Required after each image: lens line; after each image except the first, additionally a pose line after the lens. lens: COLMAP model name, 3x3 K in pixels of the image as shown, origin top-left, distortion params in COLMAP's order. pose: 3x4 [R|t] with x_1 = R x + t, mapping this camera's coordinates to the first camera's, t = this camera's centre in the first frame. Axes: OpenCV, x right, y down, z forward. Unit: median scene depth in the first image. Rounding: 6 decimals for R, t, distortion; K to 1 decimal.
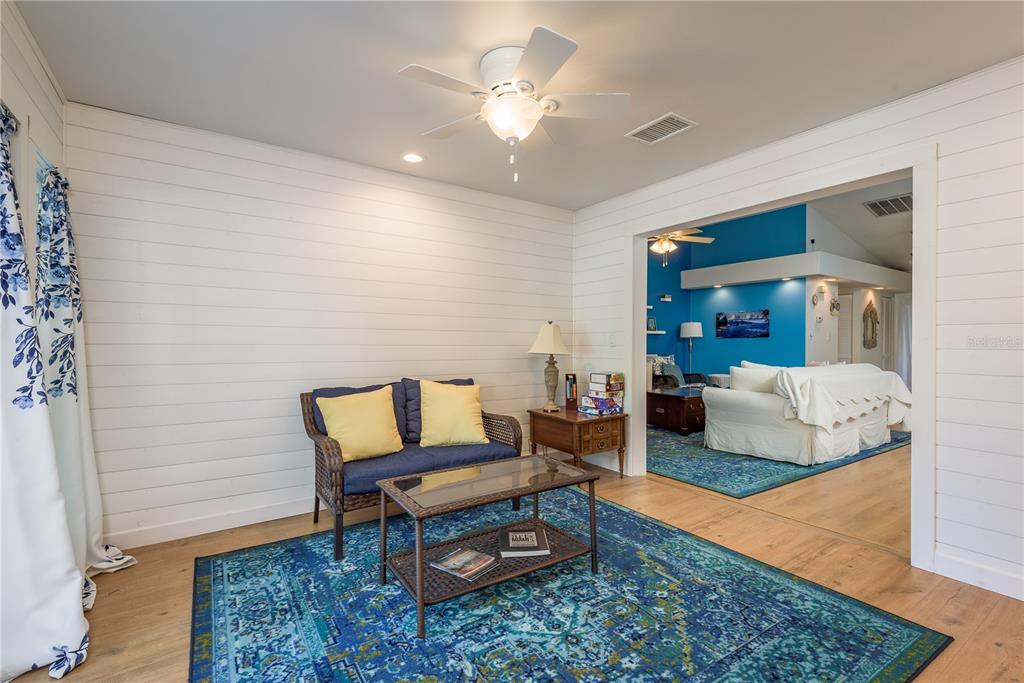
lens RADIAL K [[474.7, 0, 514.7], [0, 474.7, 343.7], [0, 0, 1]] dist [-0.006554, 0.000929]
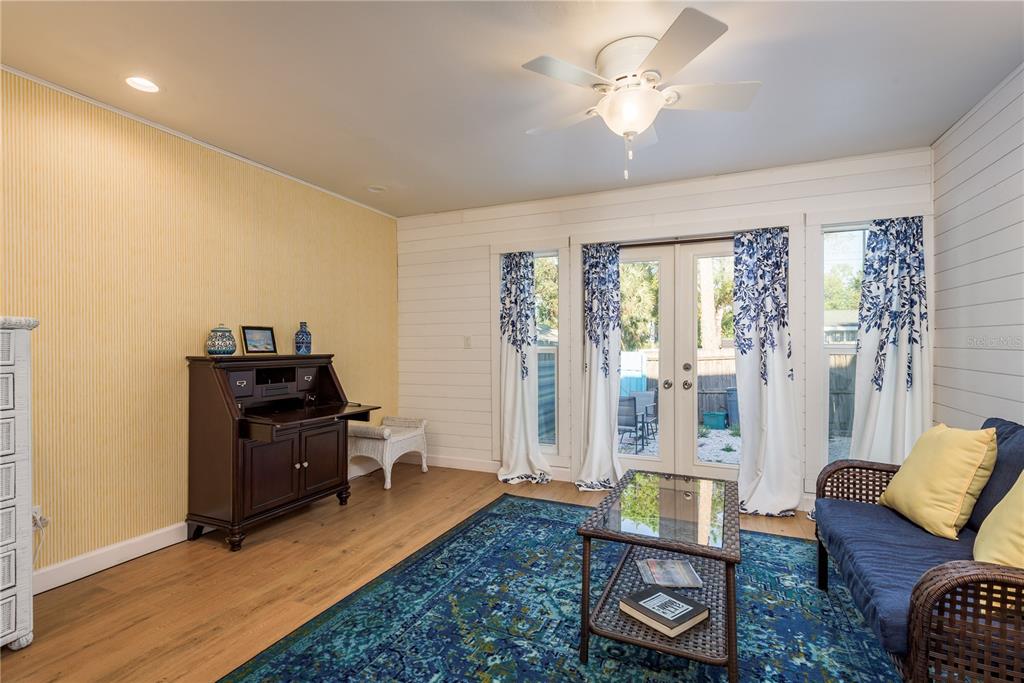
lens RADIAL K [[474.7, 0, 507.9], [0, 474.7, 346.4], [0, 0, 1]] dist [-0.006554, 0.000929]
pose [[-0.852936, 0.005558, -0.521986, 0.803684], [0.002463, 0.999975, 0.006622, -0.017779], [0.522010, 0.004362, -0.852928, 1.925706]]
